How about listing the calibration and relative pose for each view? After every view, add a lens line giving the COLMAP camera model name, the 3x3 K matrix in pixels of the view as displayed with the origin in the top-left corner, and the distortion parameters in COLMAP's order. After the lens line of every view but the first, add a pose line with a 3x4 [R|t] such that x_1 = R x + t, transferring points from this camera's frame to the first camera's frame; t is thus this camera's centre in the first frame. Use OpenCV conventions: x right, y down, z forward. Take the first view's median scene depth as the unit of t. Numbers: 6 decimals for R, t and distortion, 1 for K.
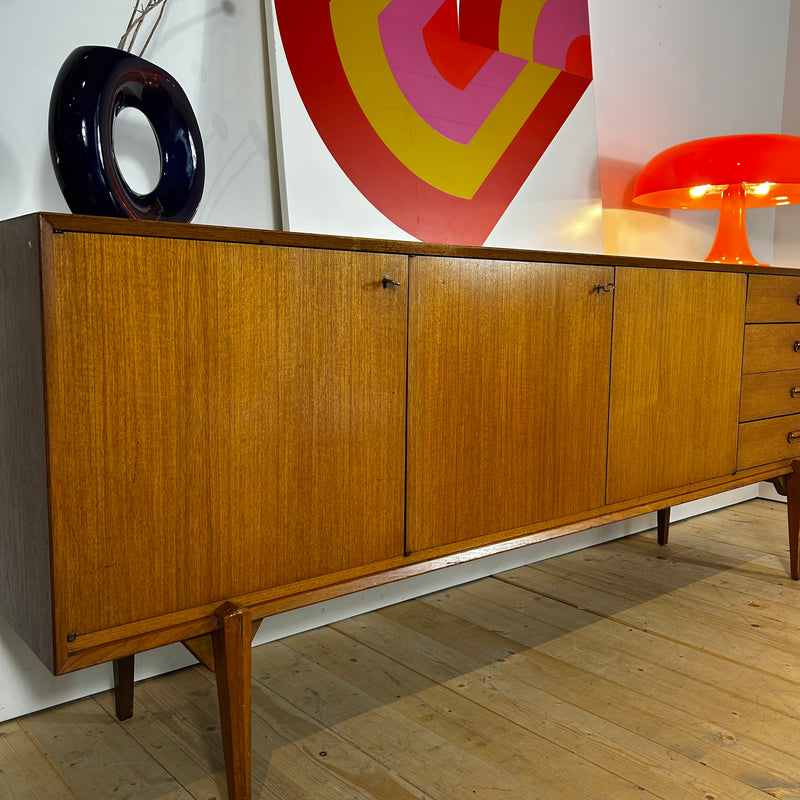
lens RADIAL K [[805.1, 0, 401.2], [0, 805.1, 396.4], [0, 0, 1]] dist [0.120897, -0.271734]
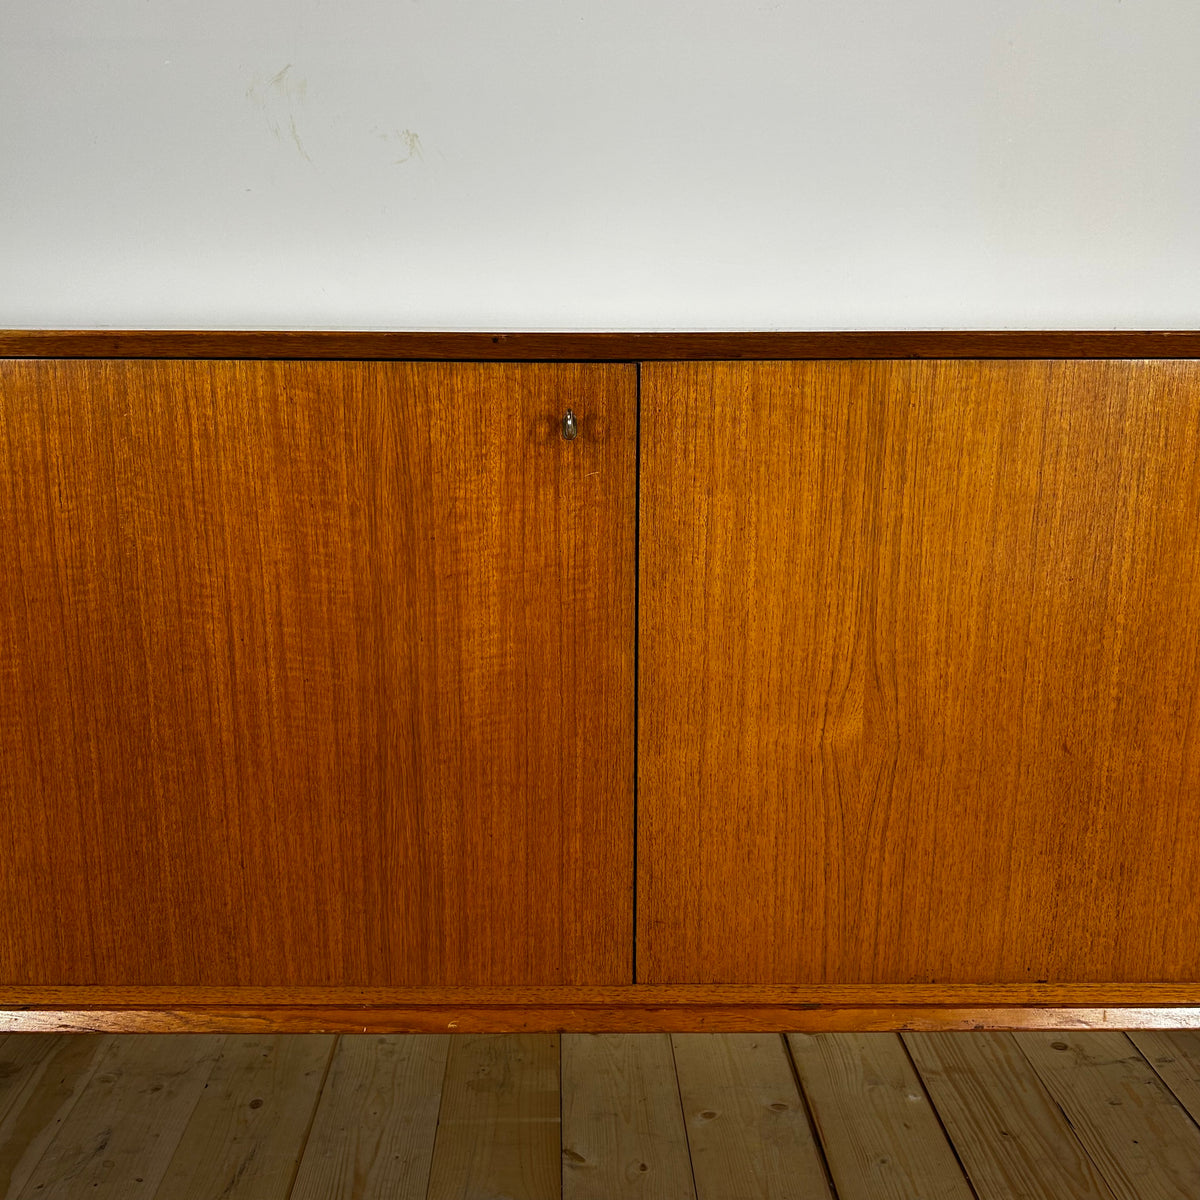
lens RADIAL K [[1216.3, 0, 590.2], [0, 1216.3, 588.3], [0, 0, 1]] dist [0.120966, -0.351409]
pose [[0.769911, 0.126338, -0.625521, 0.685663], [-0.066883, 0.990784, 0.117789, -0.141488], [0.634637, -0.048851, 0.771265, 0.653661]]
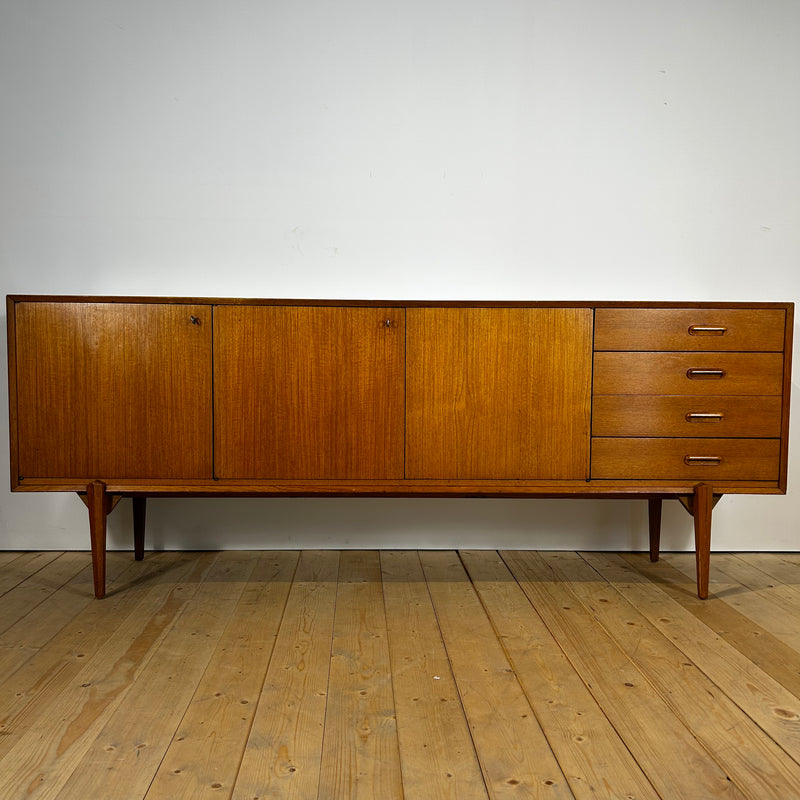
lens RADIAL K [[807.3, 0, 400.0], [0, 807.3, 400.0], [0, 0, 1]] dist [0.093582, -0.179143]
pose [[0.783707, 0.035553, -0.620113, 1.303161], [-0.071875, 0.996845, -0.033684, 0.055684], [0.616959, 0.070969, 0.783789, -0.109120]]
